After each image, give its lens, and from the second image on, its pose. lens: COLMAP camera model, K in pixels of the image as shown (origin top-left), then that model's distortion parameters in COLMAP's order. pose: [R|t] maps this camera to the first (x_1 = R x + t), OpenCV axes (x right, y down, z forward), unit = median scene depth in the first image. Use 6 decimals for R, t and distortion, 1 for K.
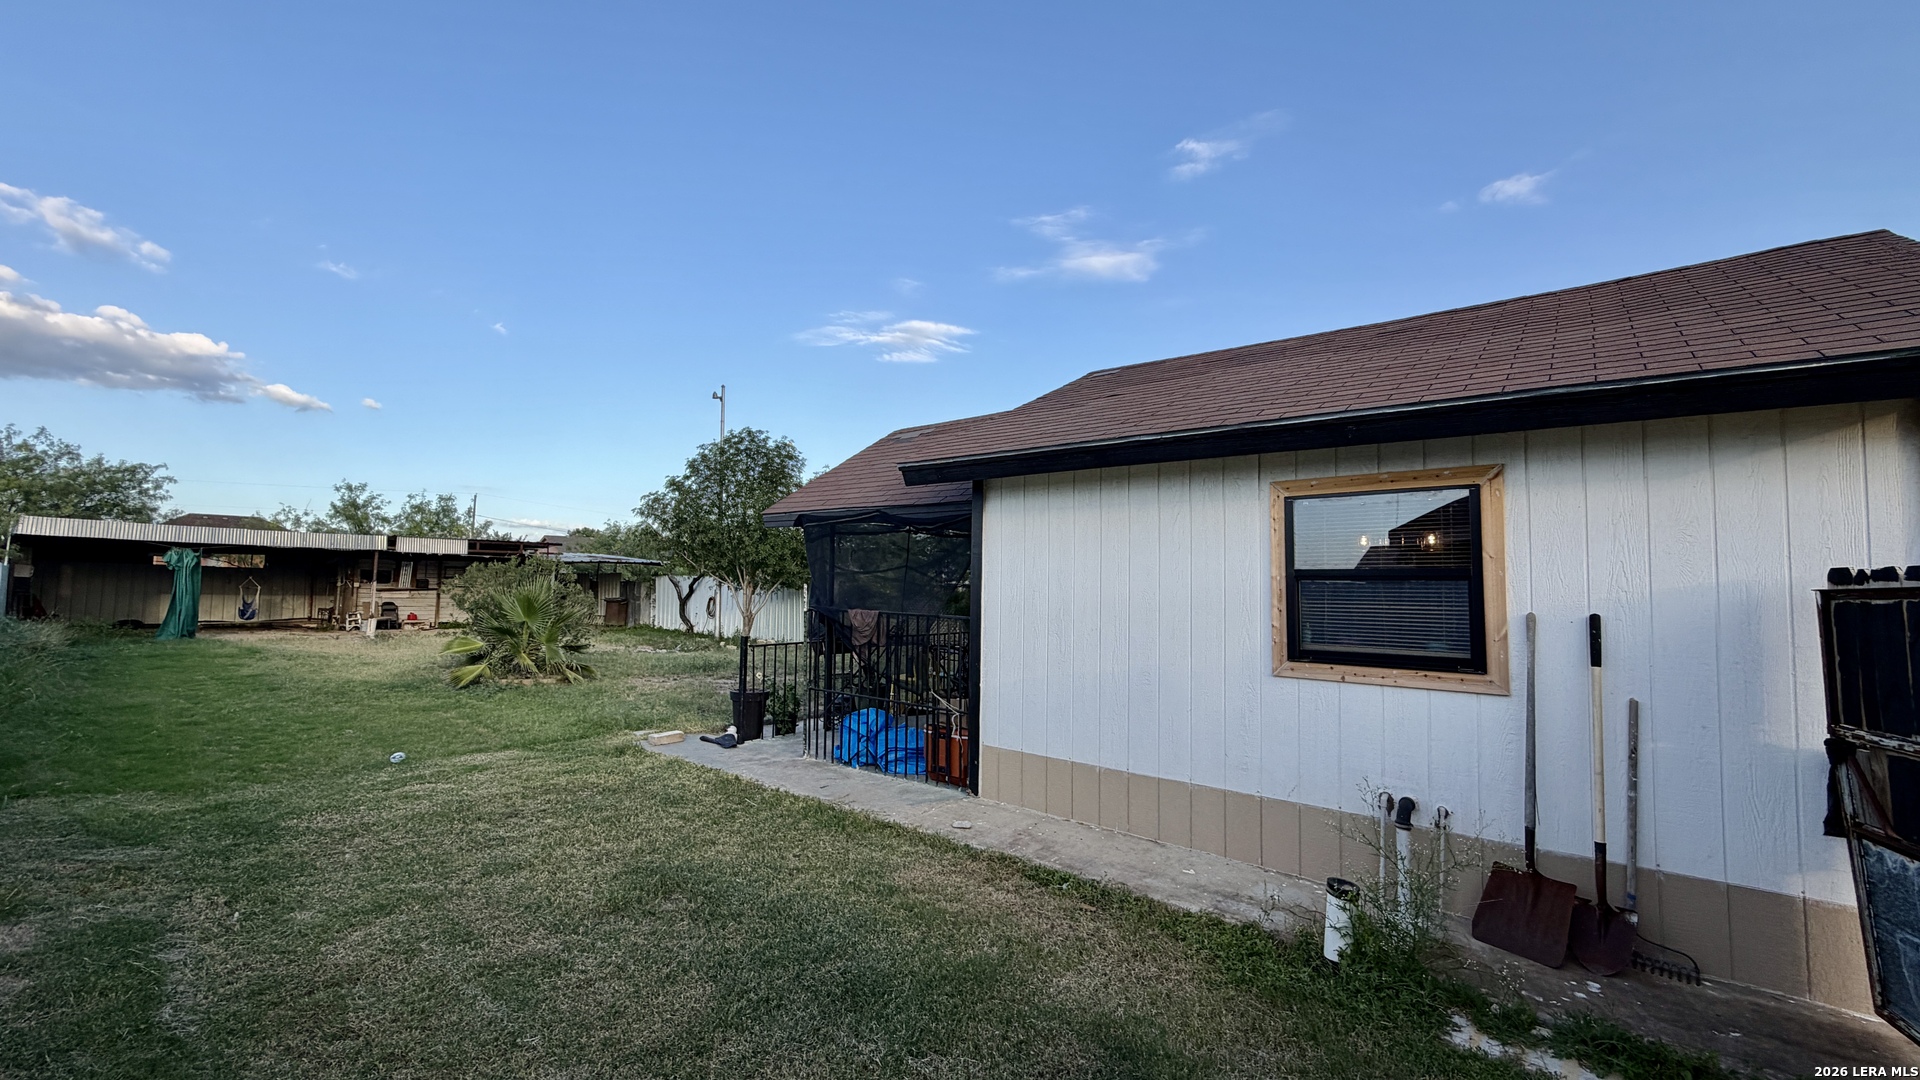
lens RADIAL K [[767.9, 0, 957.0], [0, 767.9, 539.2], [0, 0, 1]] dist [0.001194, 0.000502]
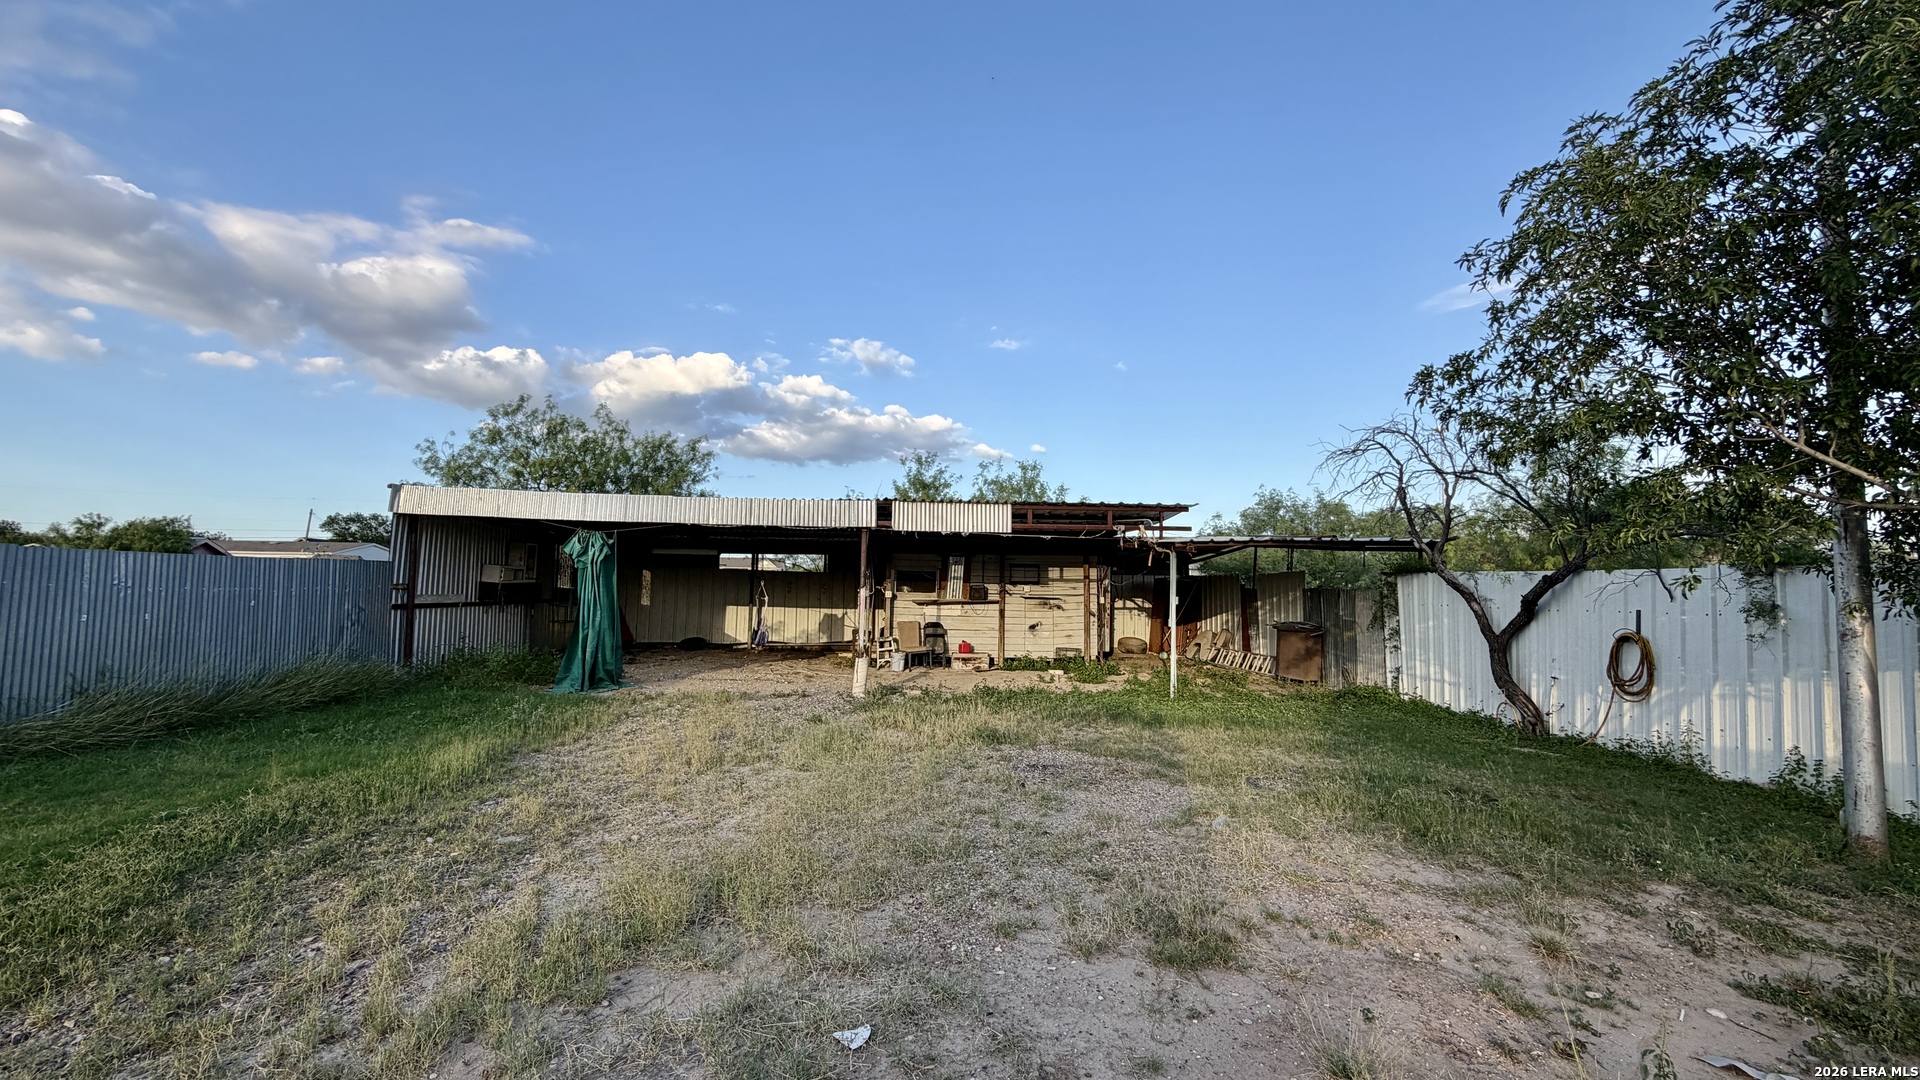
lens RADIAL K [[767.9, 0, 957.0], [0, 767.9, 539.2], [0, 0, 1]] dist [0.001194, 0.000502]
pose [[0.724922, -0.047953, -0.687160, -0.290356], [0.039328, 0.998828, -0.028213, 0.032187], [0.687708, -0.006572, 0.725958, 0.552629]]
